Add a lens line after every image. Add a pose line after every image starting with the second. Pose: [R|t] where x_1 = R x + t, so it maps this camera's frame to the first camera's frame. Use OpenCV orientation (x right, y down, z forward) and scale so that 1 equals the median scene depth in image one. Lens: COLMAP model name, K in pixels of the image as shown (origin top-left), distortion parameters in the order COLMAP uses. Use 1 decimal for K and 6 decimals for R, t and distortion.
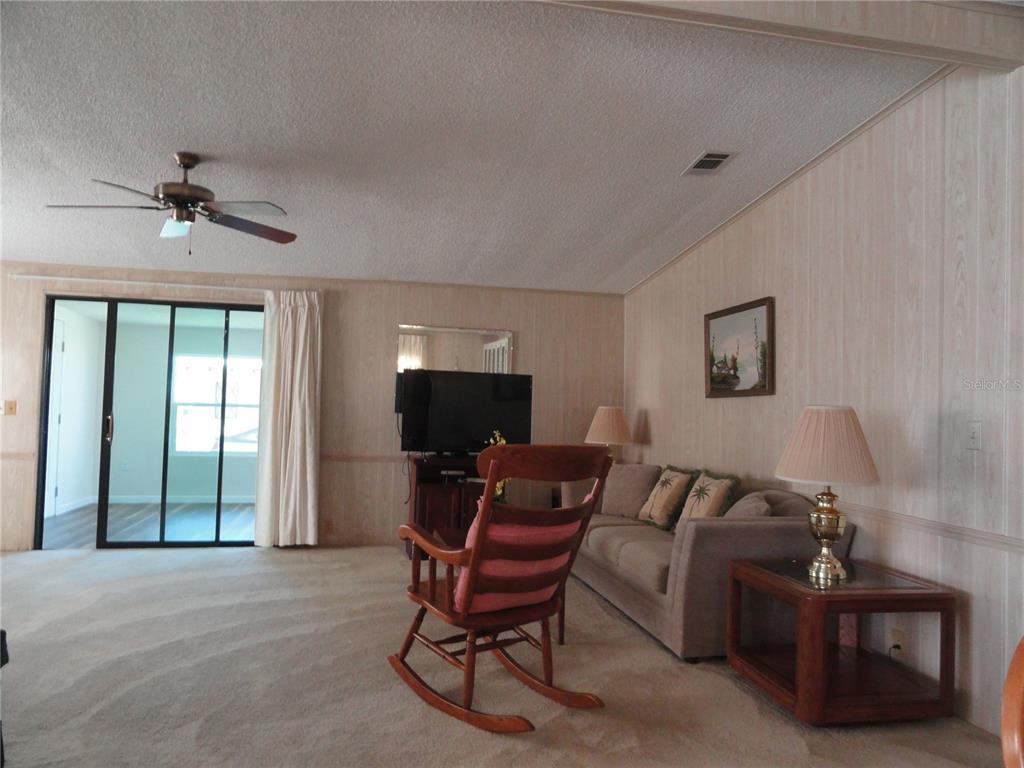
lens RADIAL K [[707.8, 0, 509.4], [0, 707.8, 383.8], [0, 0, 1]] dist [-0.008270, 0.008471]
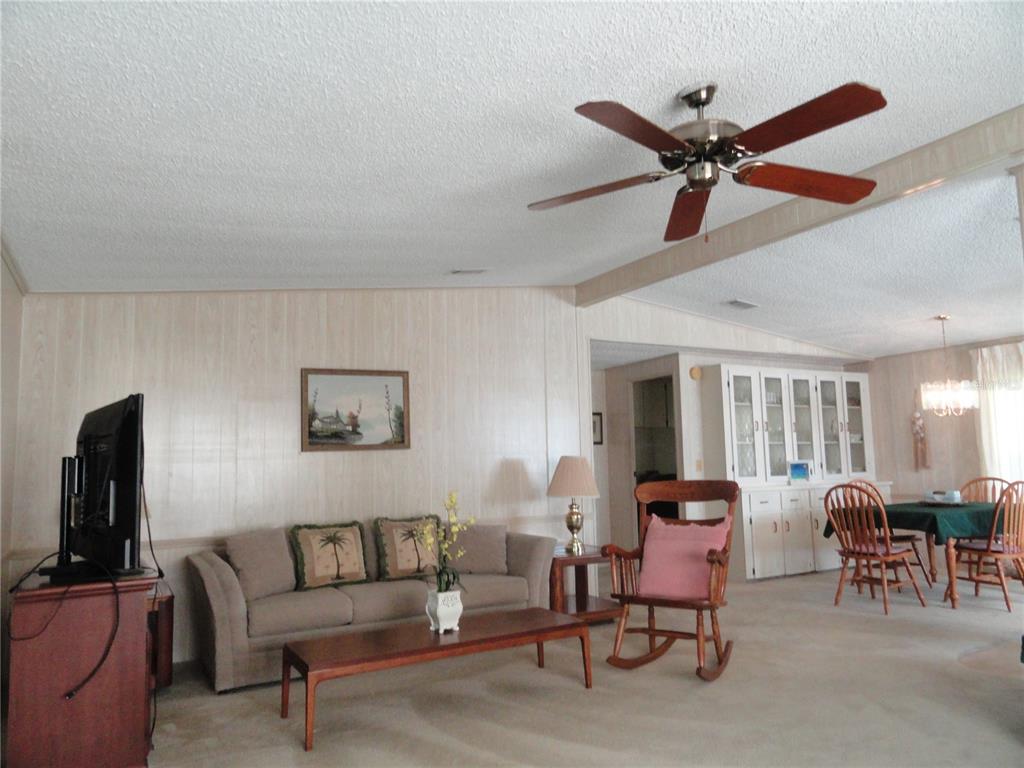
lens RADIAL K [[707.8, 0, 506.8], [0, 707.8, 387.4], [0, 0, 1]] dist [-0.008270, 0.008471]
pose [[-0.277612, 0.083718, 0.957039, -0.843205], [-0.016588, 0.995630, -0.091906, 0.018194], [-0.960550, -0.041389, -0.275010, 1.118664]]
